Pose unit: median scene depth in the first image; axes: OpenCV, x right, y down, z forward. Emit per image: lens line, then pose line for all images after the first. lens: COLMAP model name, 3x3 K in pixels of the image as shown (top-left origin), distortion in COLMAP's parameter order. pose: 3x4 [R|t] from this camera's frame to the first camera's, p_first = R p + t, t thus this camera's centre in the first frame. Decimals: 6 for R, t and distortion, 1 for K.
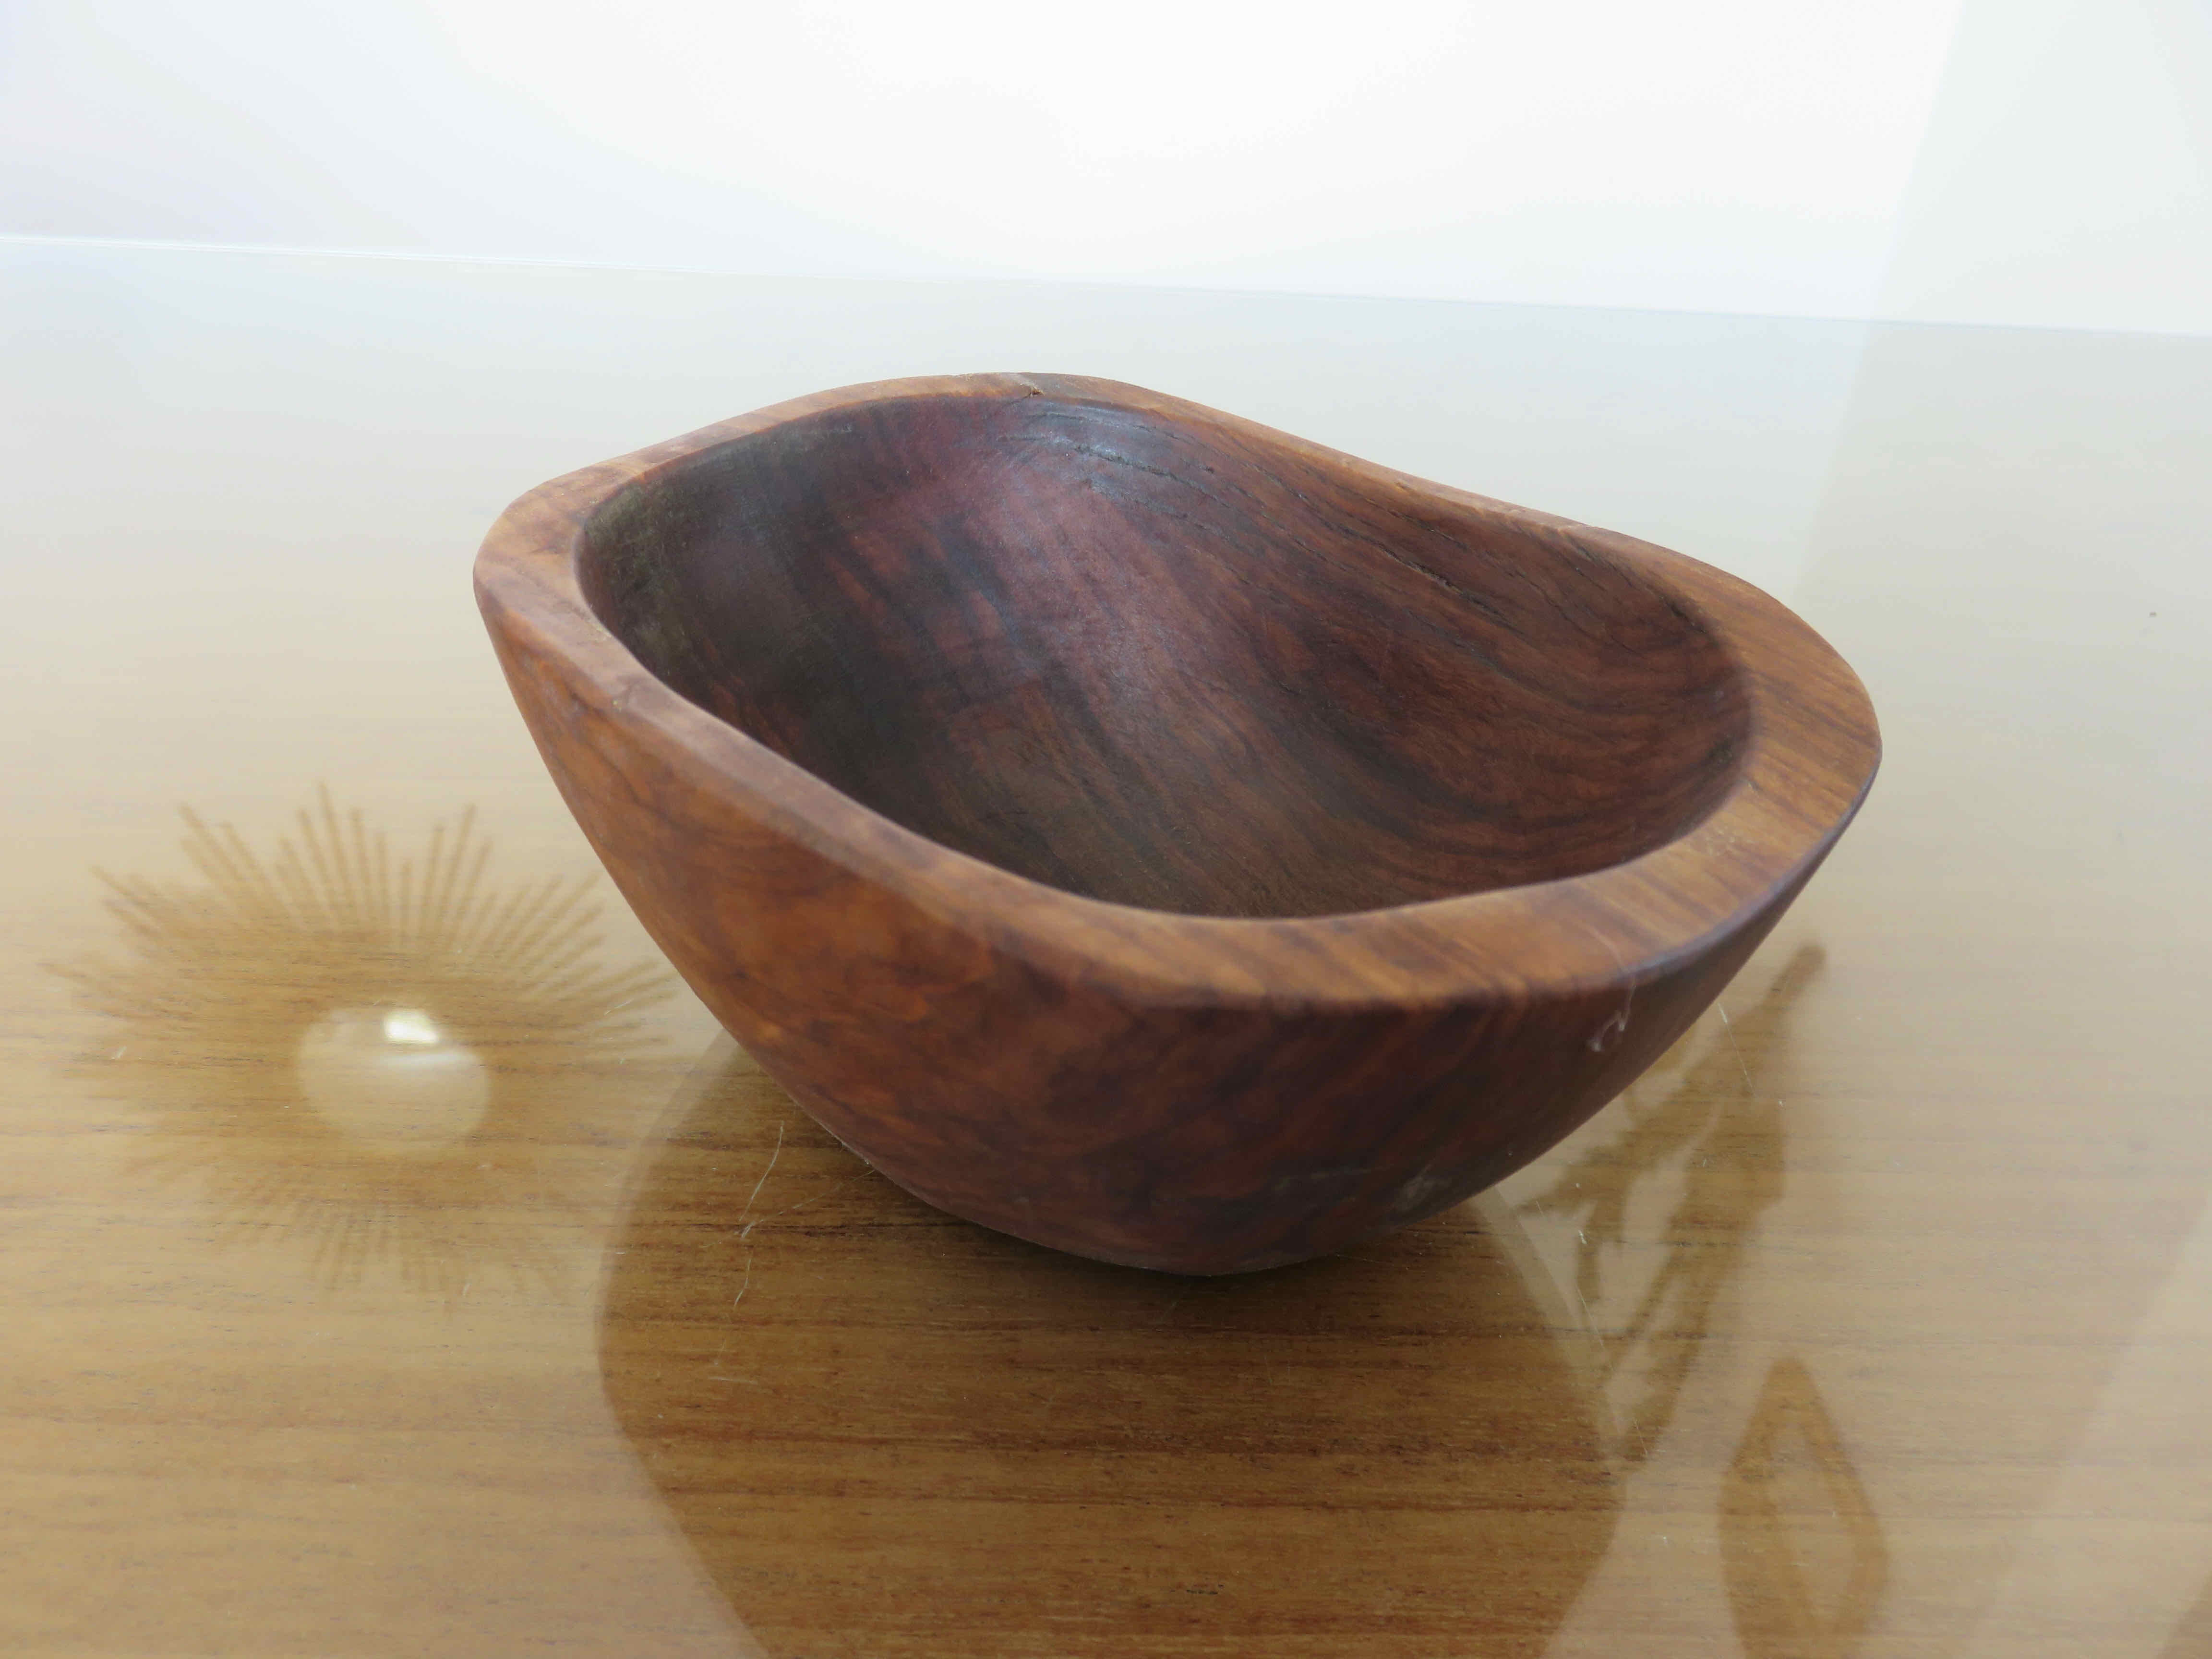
lens RADIAL K [[1635.9, 0, 1102.8], [0, 1635.9, 823.7], [0, 0, 1]] dist [-0.011019, -0.012589]
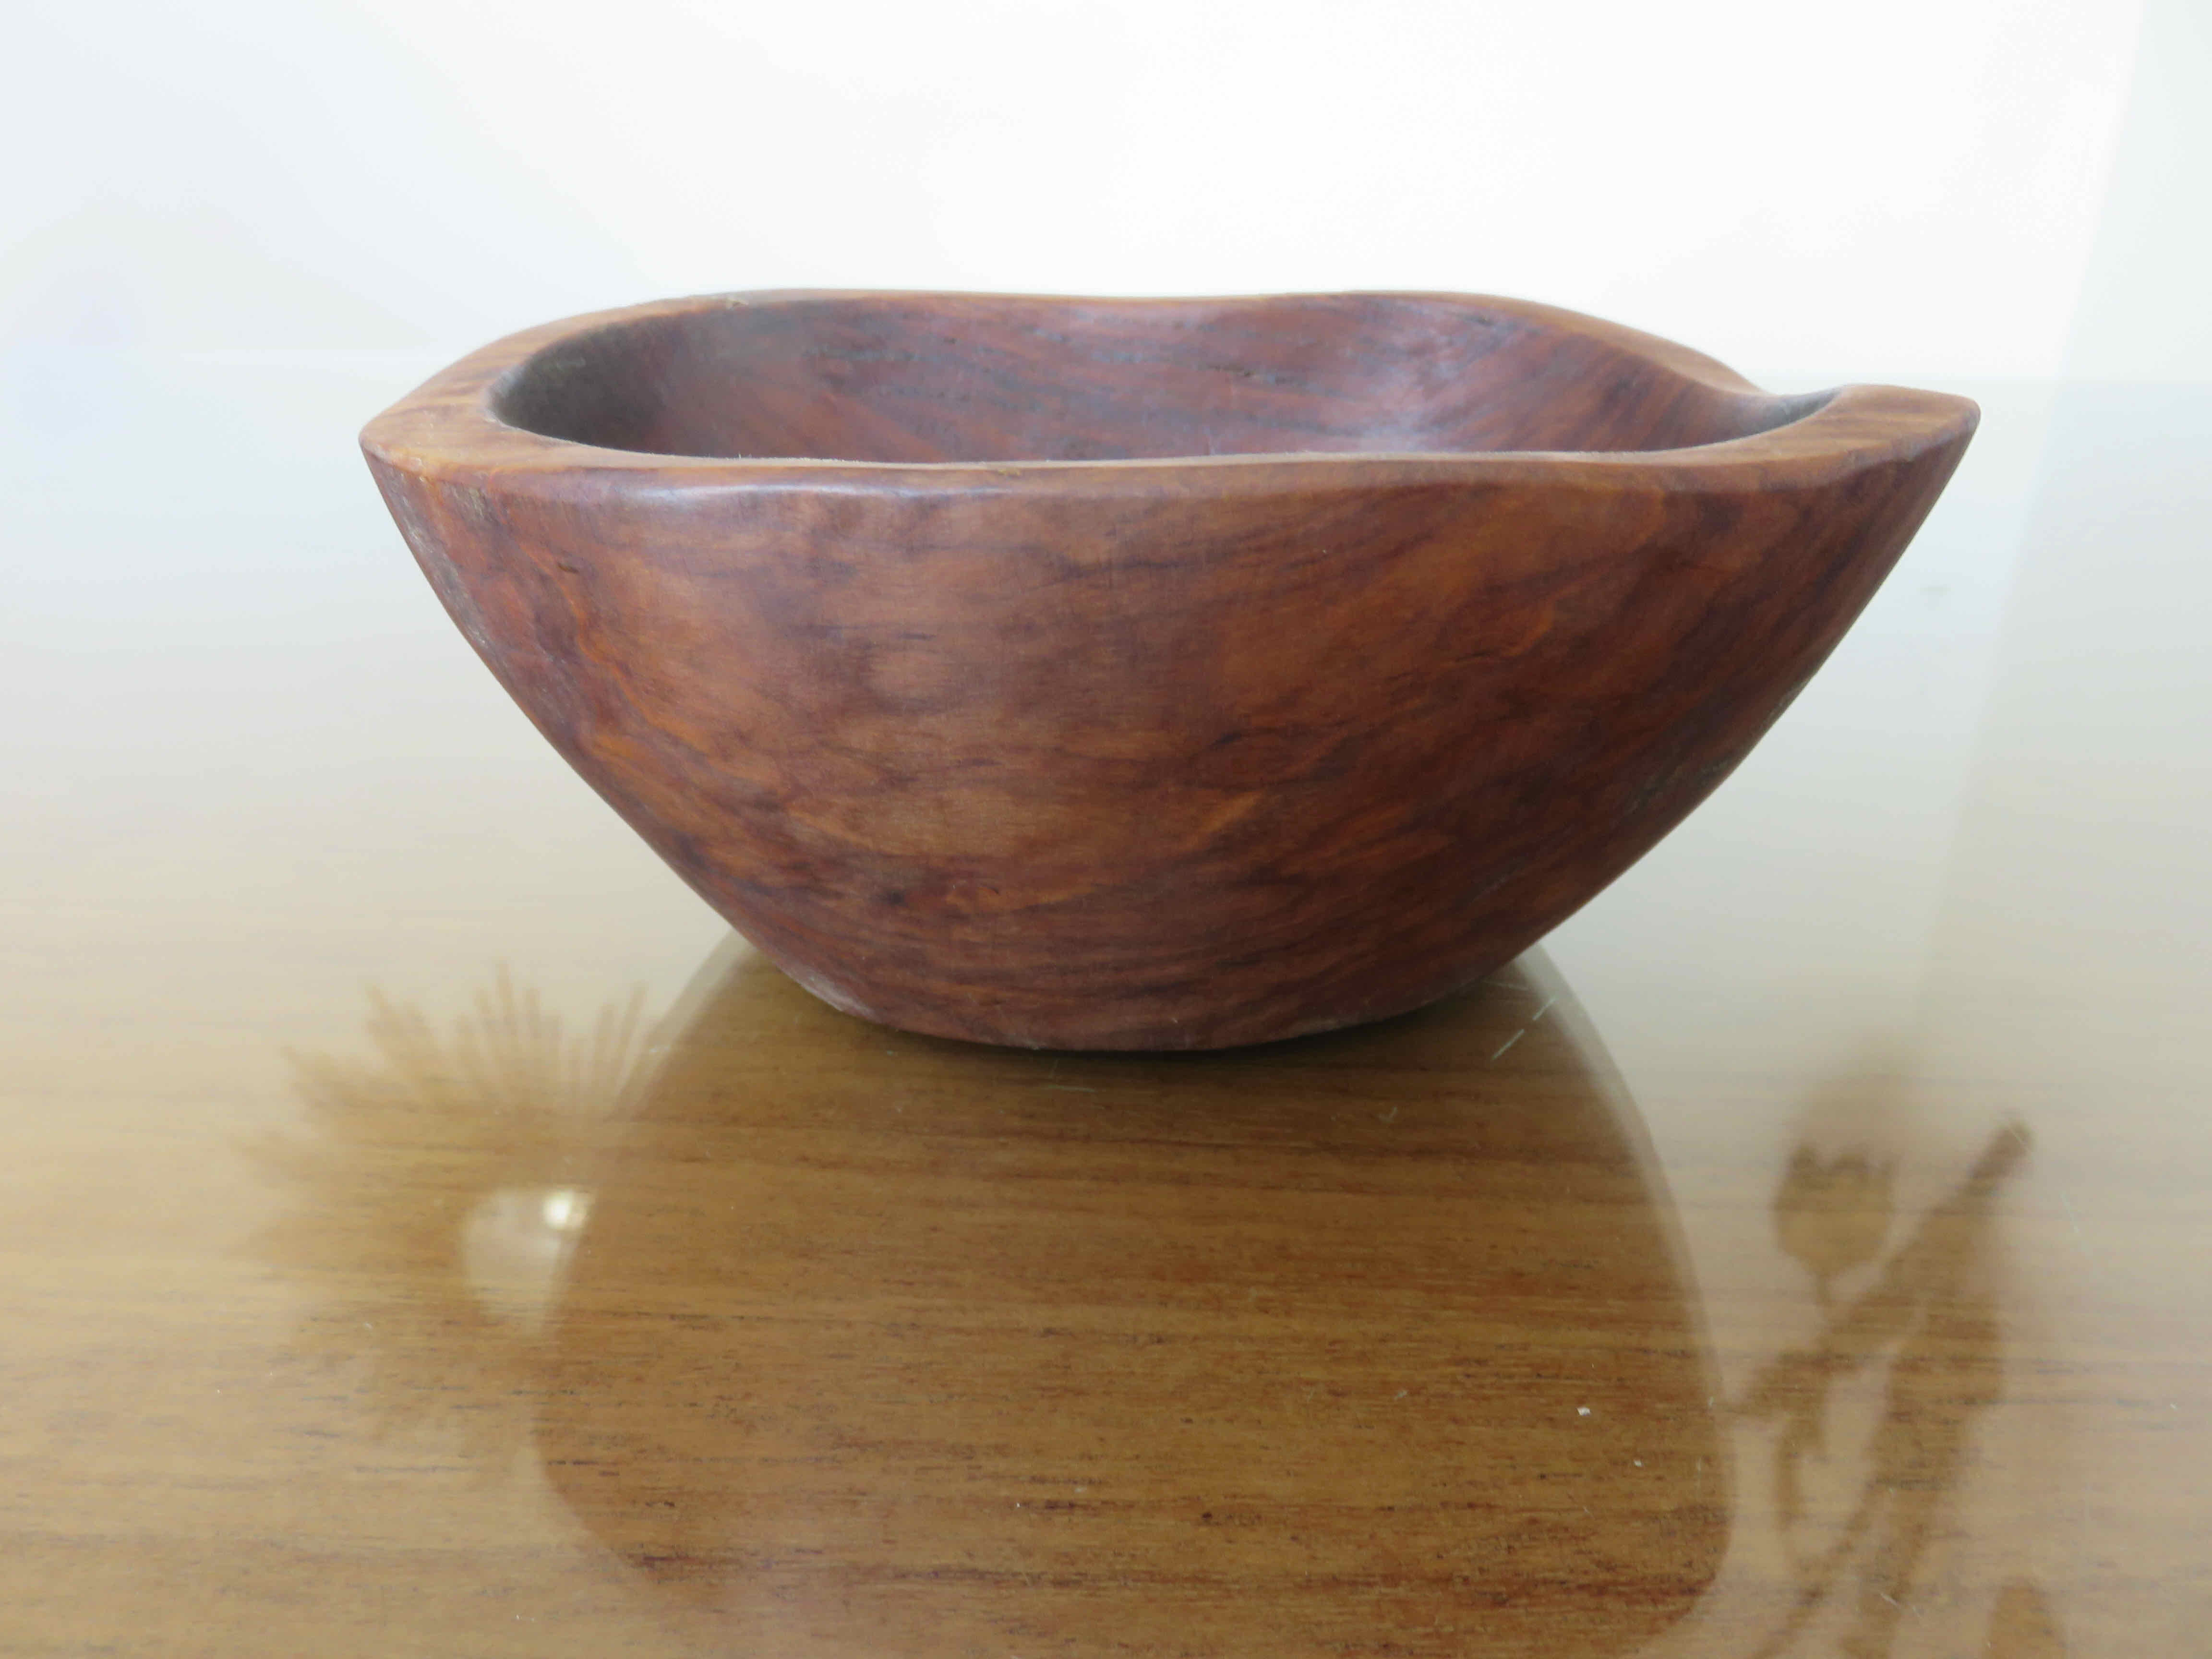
lens RADIAL K [[1635.9, 0, 1098.1], [0, 1635.9, 829.1], [0, 0, 1]] dist [-0.011019, -0.012589]
pose [[0.996153, -0.011813, -0.086831, -0.121792], [0.000166, 0.991125, -0.132936, 0.320817], [0.087631, 0.132411, 0.987314, 0.004690]]
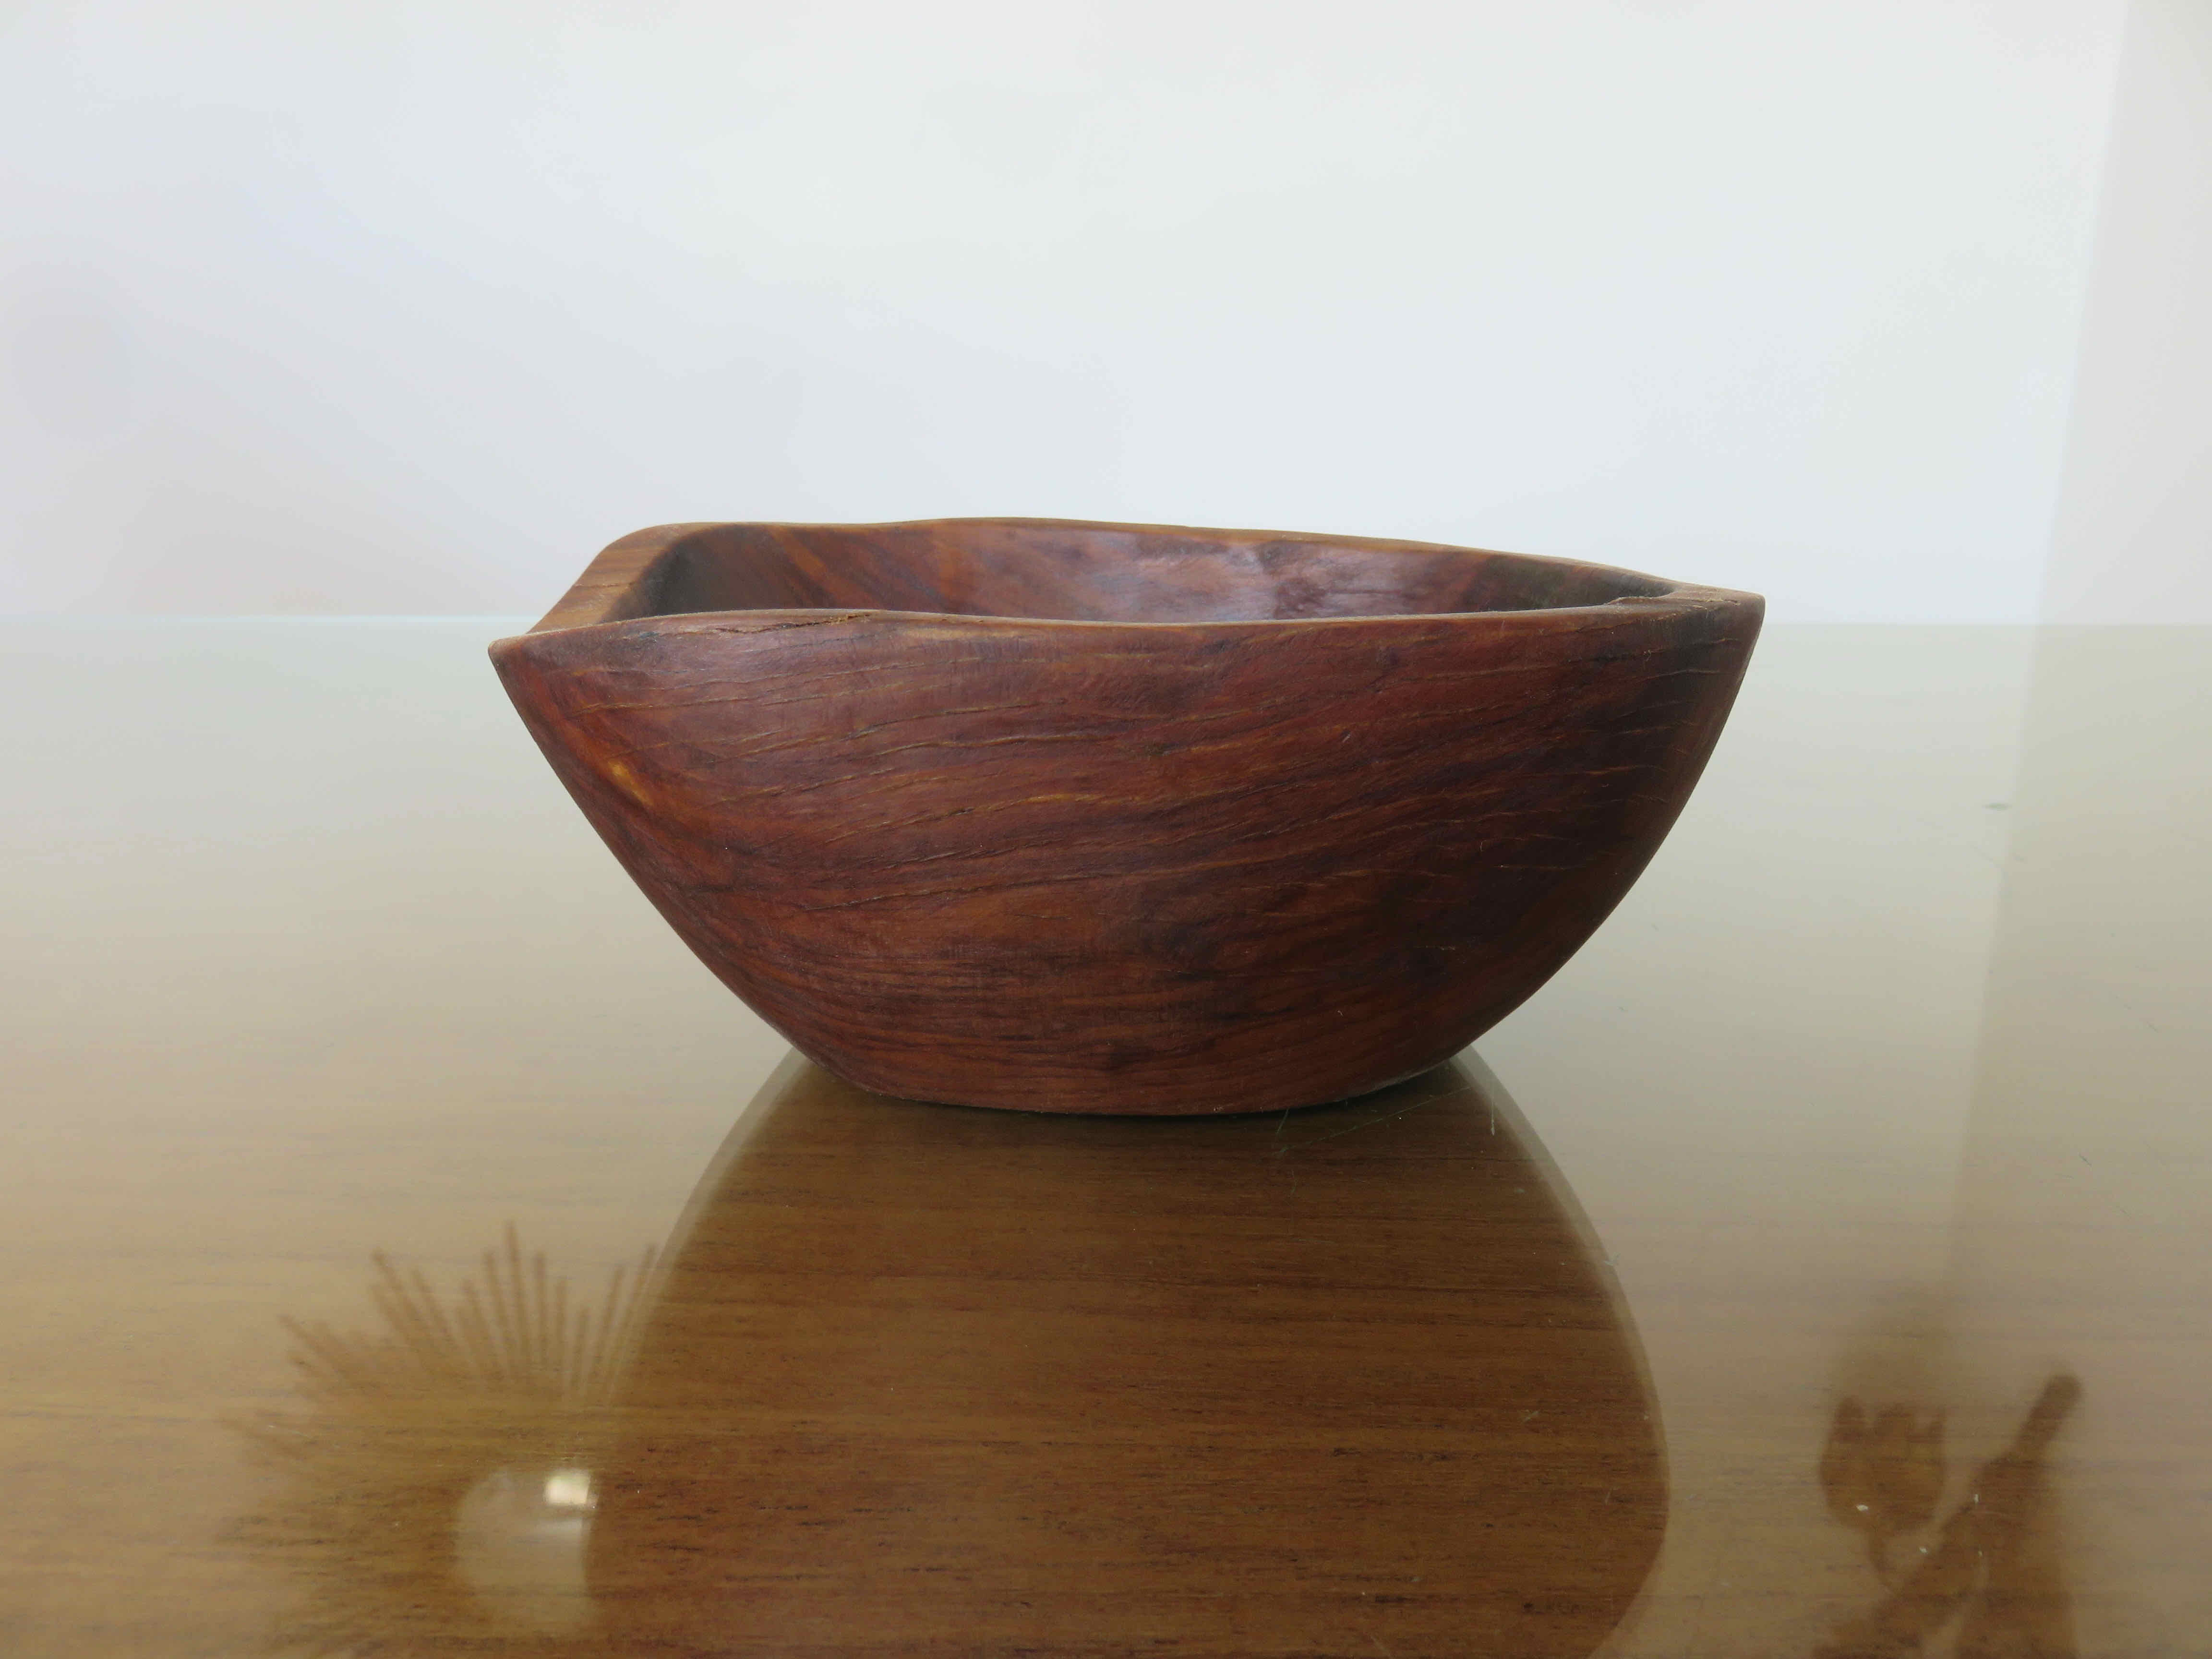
lens RADIAL K [[1635.9, 0, 1092.4], [0, 1635.9, 833.0], [0, 0, 1]] dist [-0.011019, -0.012589]
pose [[0.995856, -0.038243, -0.082518, -0.269980], [0.013199, 0.958464, -0.284909, 0.392570], [0.089986, 0.282640, 0.954996, -0.100257]]
